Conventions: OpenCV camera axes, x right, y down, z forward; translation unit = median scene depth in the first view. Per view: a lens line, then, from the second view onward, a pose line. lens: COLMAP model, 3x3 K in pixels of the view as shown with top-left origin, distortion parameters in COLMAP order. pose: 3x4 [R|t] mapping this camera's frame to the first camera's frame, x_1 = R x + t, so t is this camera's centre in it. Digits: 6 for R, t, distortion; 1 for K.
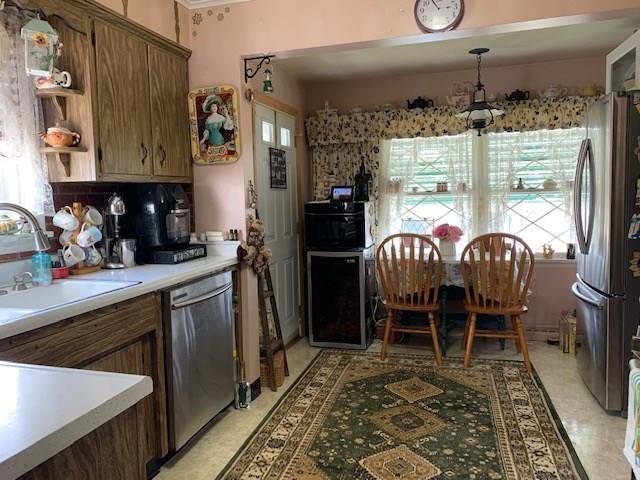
lens RADIAL K [[483.2, 0, 319.5], [0, 483.2, 238.8], [0, 0, 1]] dist [0.008199, 0.003479]
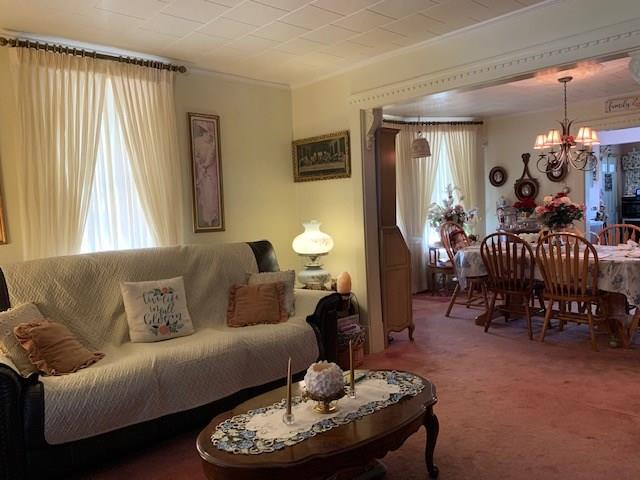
lens RADIAL K [[483.2, 0, 319.5], [0, 483.2, 238.3], [0, 0, 1]] dist [0.008199, 0.003479]
pose [[0.852312, 0.013710, -0.522854, -0.047061], [-0.015201, 0.999883, 0.001439, 0.142059], [0.522812, 0.006722, 0.852421, -1.717575]]
